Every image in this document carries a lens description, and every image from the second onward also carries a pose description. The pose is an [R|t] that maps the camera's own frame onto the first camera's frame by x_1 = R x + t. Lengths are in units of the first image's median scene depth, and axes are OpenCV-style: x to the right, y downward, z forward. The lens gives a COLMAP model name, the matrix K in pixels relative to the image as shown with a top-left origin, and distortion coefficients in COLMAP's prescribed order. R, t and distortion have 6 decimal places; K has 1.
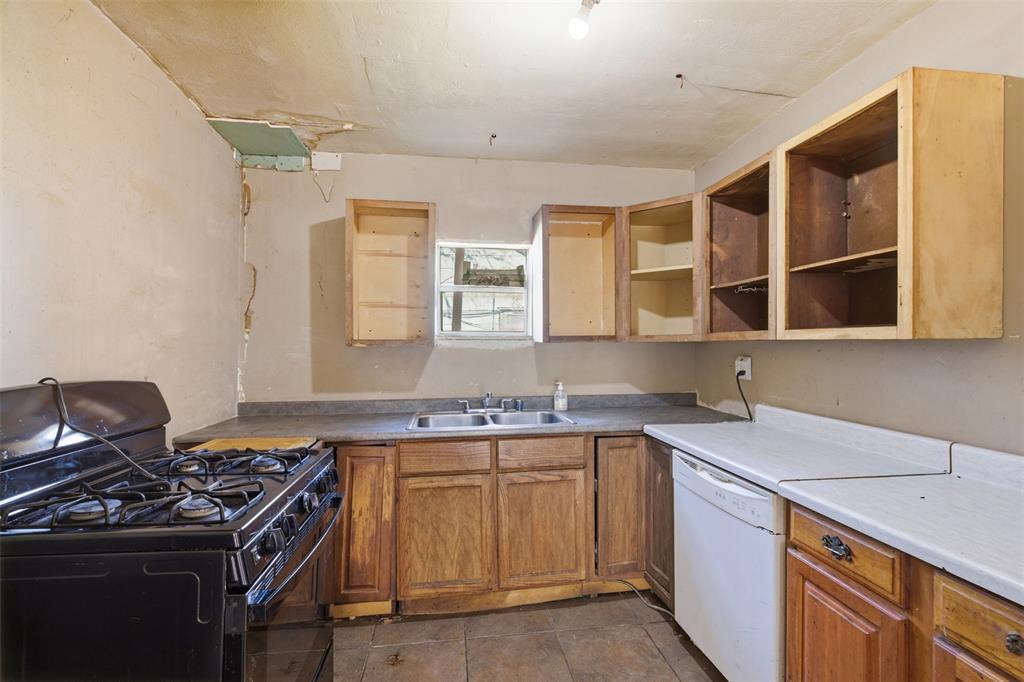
lens RADIAL K [[461.3, 0, 512.0], [0, 461.3, 341.0], [0, 0, 1]] dist [0.000860, -0.000025]
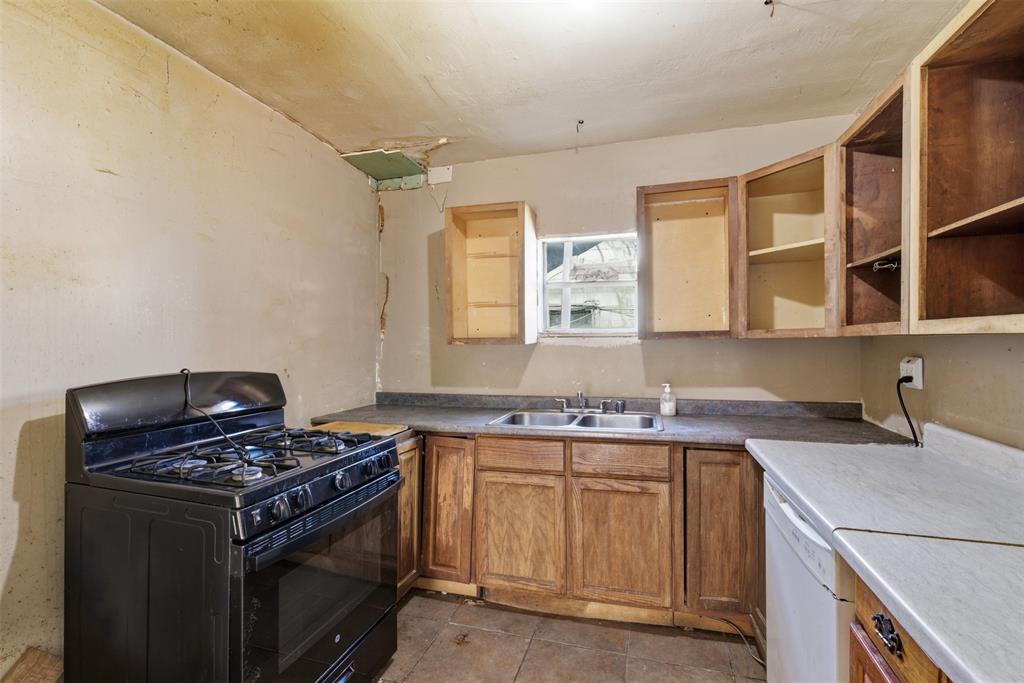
lens RADIAL K [[466.0, 0, 518.0], [0, 466.0, 344.7], [0, 0, 1]] dist [-0.000064, 0.000434]
pose [[0.910724, -0.001915, -0.413012, 0.260468], [0.008577, 0.999861, 0.014276, -0.001836], [0.412927, -0.016544, 0.910614, 0.074164]]
